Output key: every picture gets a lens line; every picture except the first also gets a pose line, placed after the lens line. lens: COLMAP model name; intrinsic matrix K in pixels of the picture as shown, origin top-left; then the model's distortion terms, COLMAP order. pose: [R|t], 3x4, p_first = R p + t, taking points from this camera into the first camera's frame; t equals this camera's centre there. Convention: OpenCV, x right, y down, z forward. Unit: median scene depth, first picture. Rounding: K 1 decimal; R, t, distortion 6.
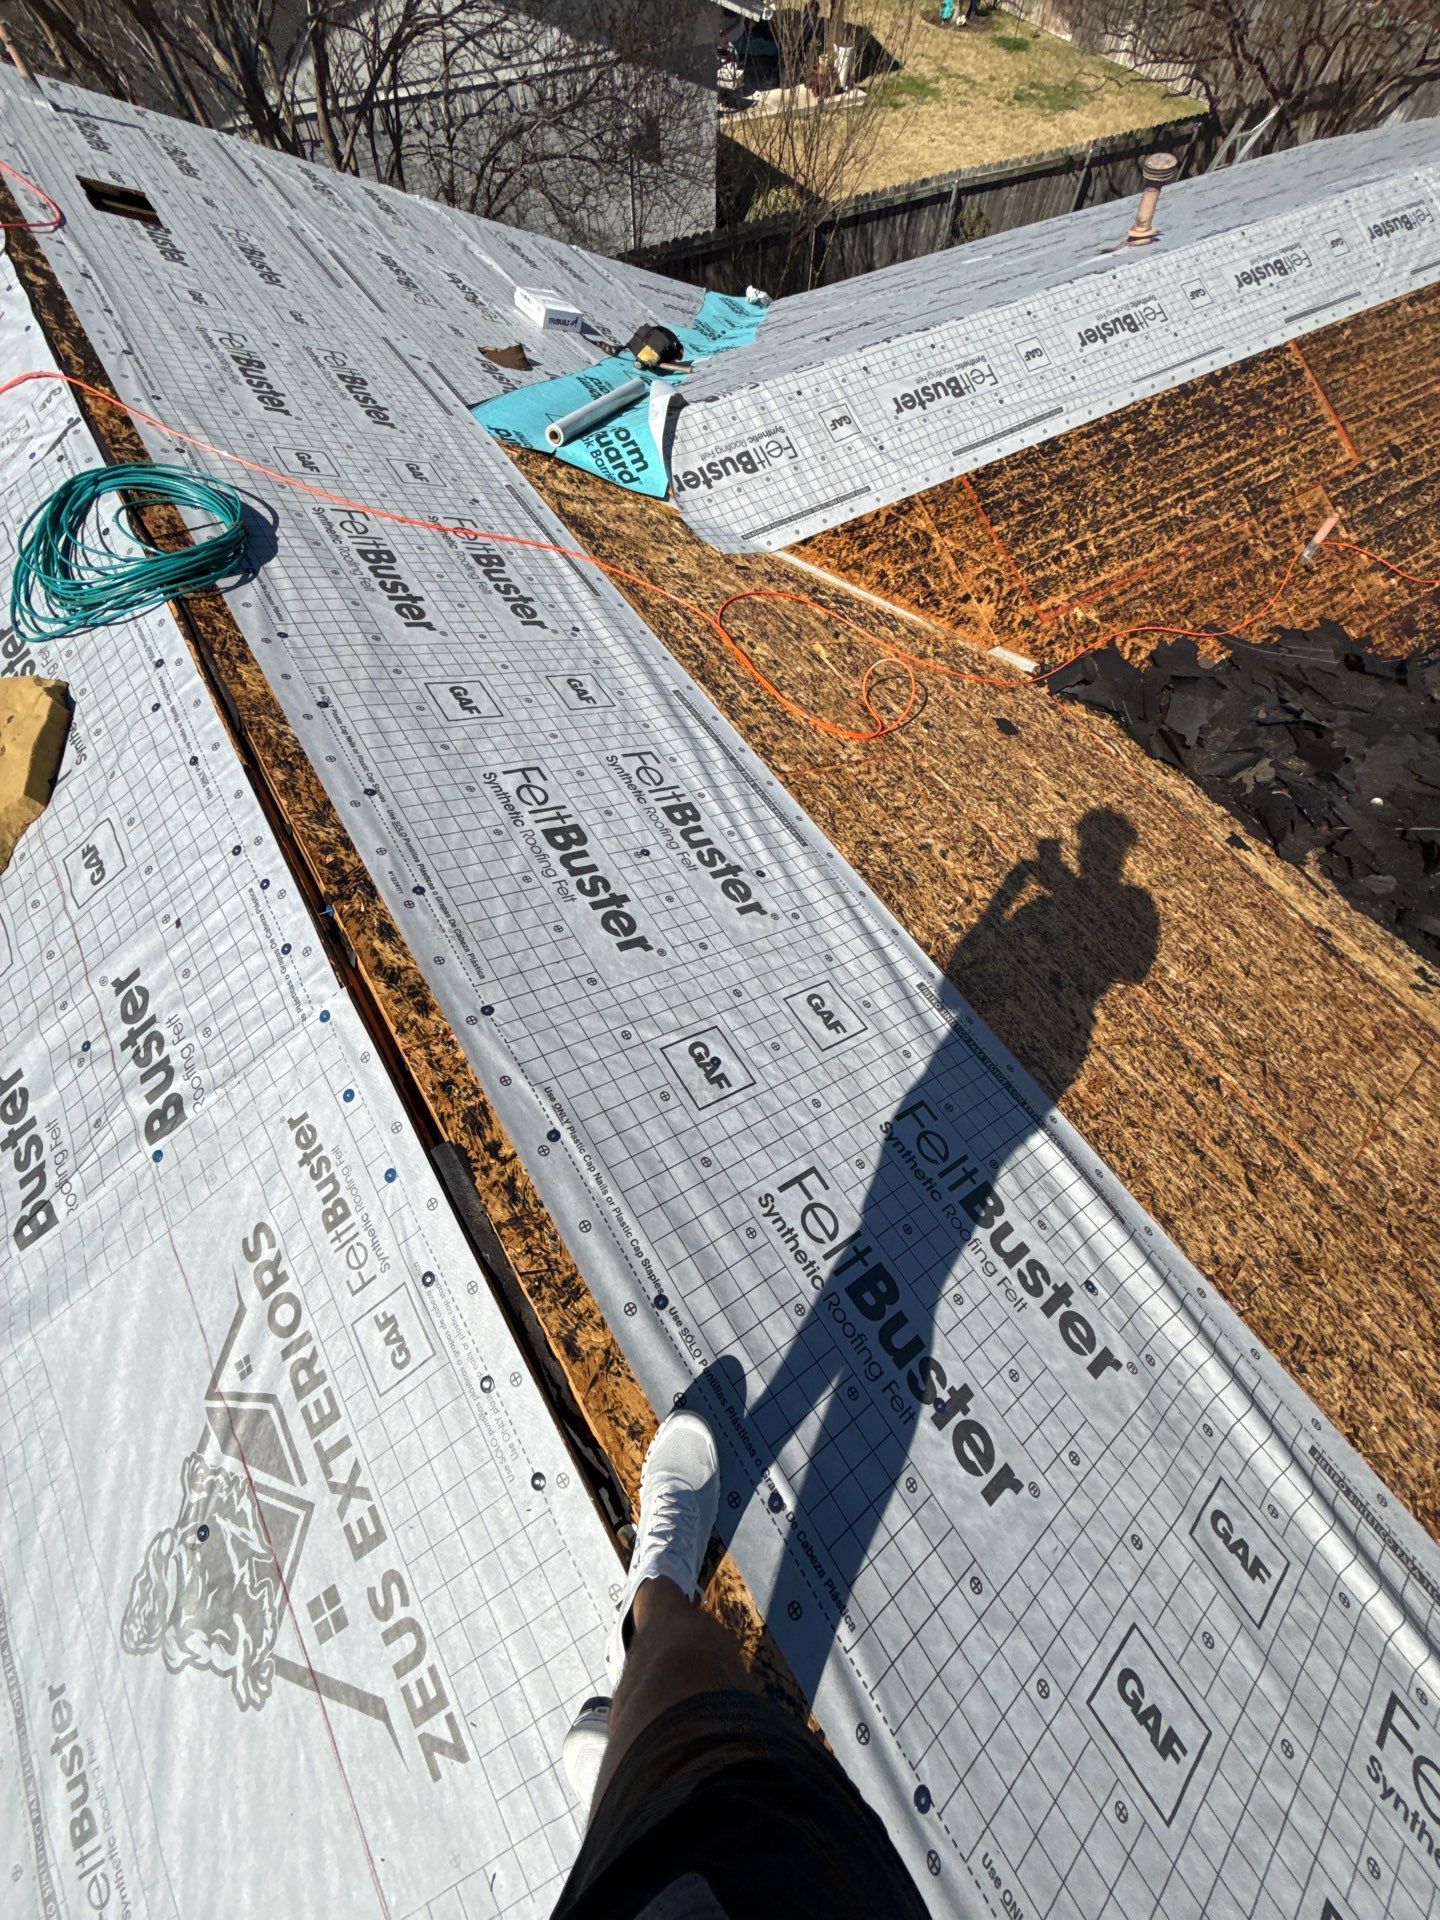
lens RADIAL K [[770.8, 0, 711.9], [0, 770.8, 956.6], [0, 0, 1]] dist [0.003389, -0.000406]
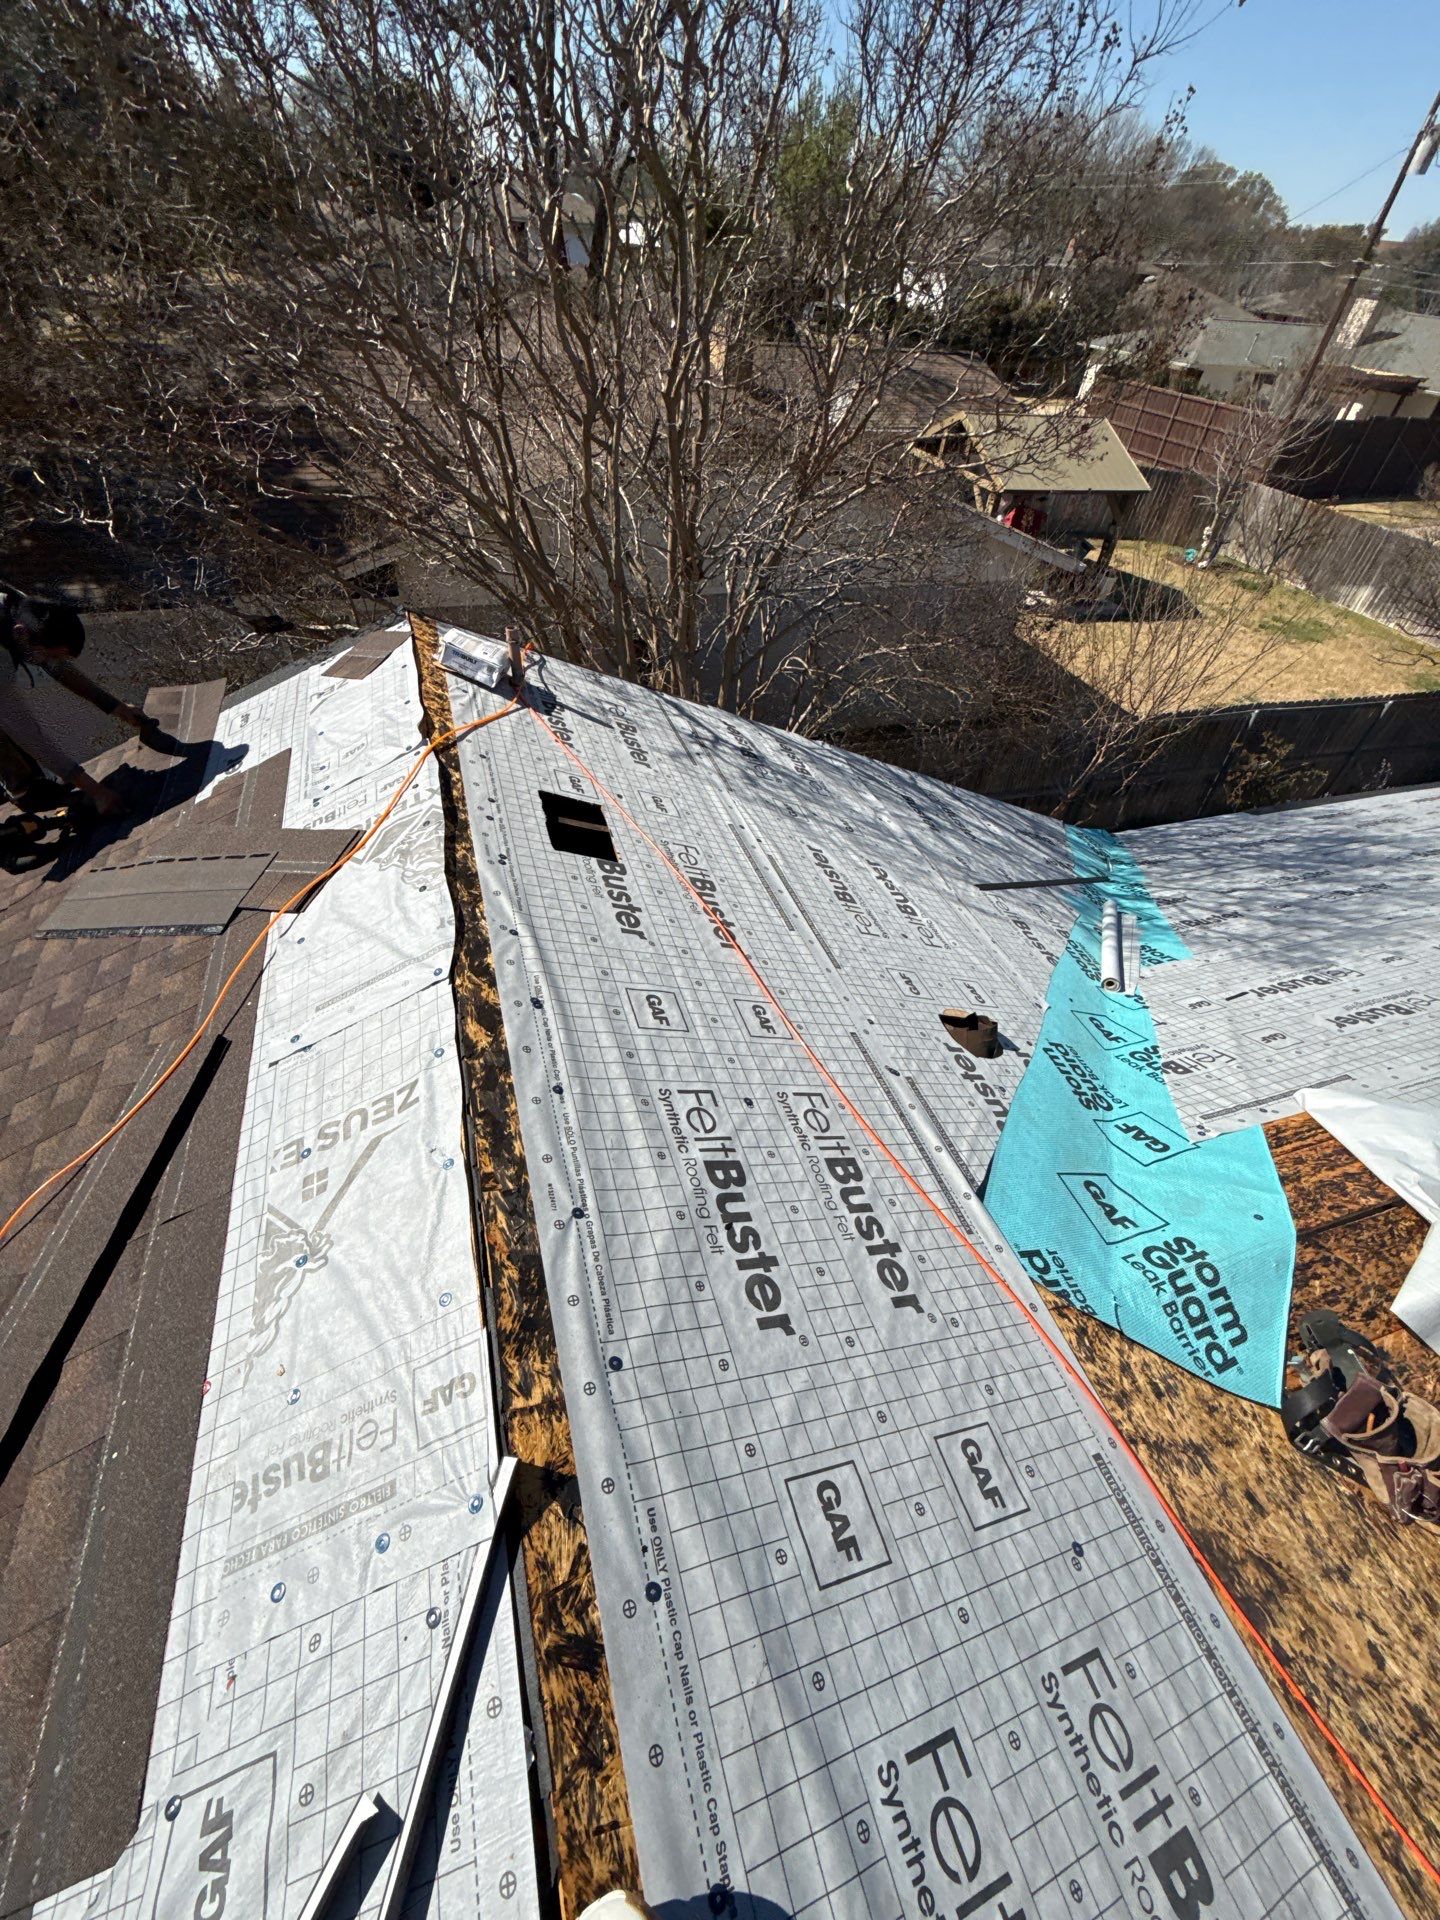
lens RADIAL K [[724.7, 0, 737.5], [0, 724.7, 974.3], [0, 0, 1]] dist [0.012303, -0.000450]
pose [[0.972168, 0.191596, -0.134837, -0.121996], [-0.222860, 0.933790, -0.279946, -0.171124], [0.072273, 0.302204, 0.950500, 0.081405]]
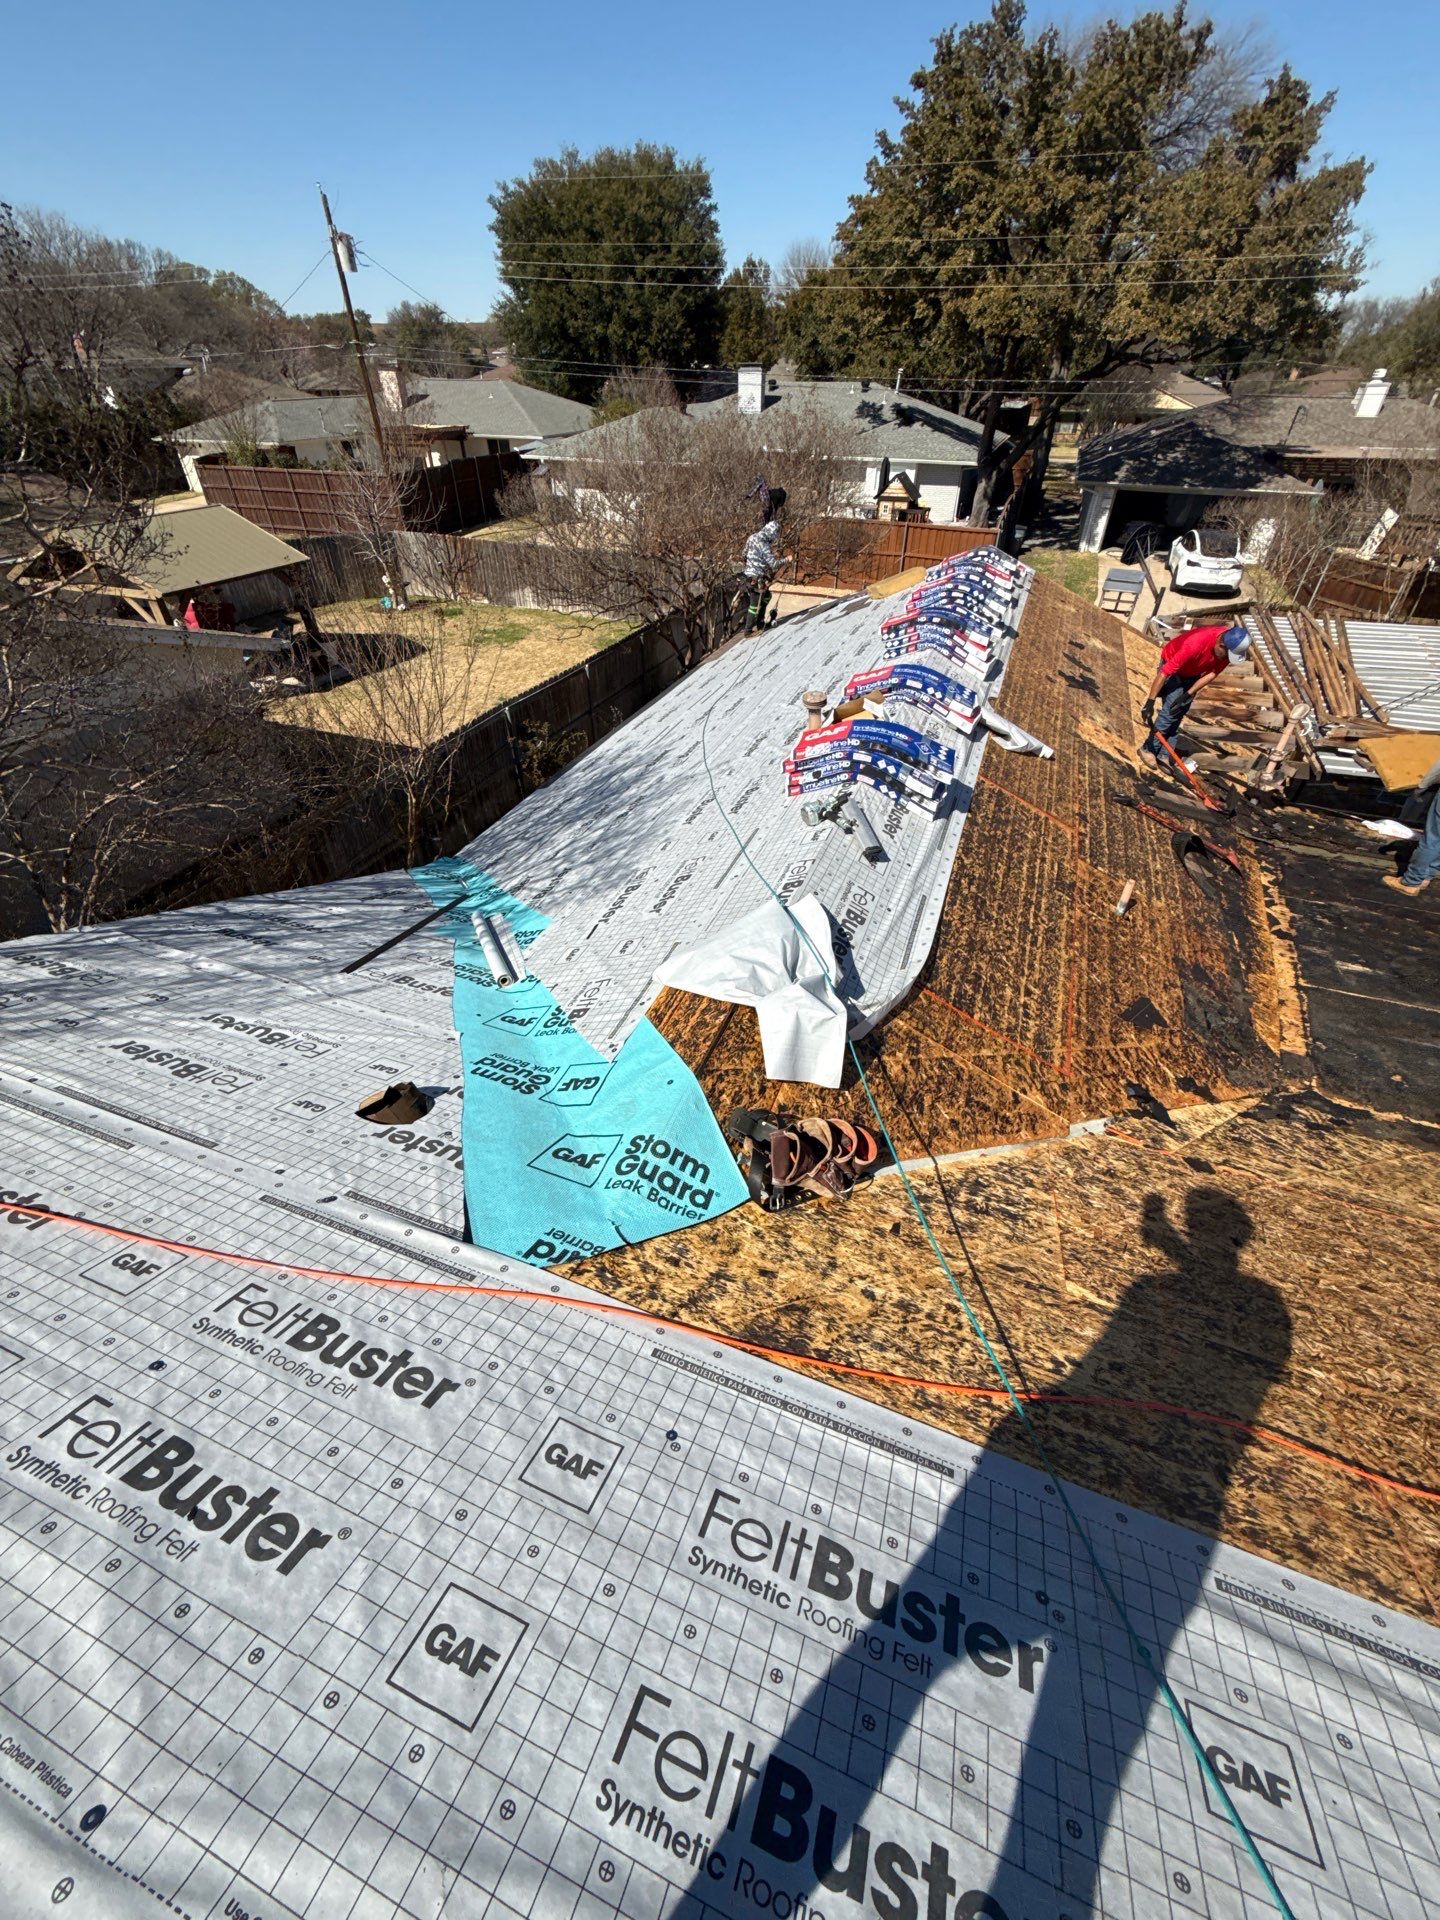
lens RADIAL K [[724.7, 0, 702.7], [0, 724.7, 983.9], [0, 0, 1]] dist [0.012303, -0.000450]
pose [[0.806433, -0.411245, 0.424905, -0.084592], [0.535987, 0.811870, -0.231487, -0.162817], [-0.249770, 0.414422, 0.875140, 0.073844]]
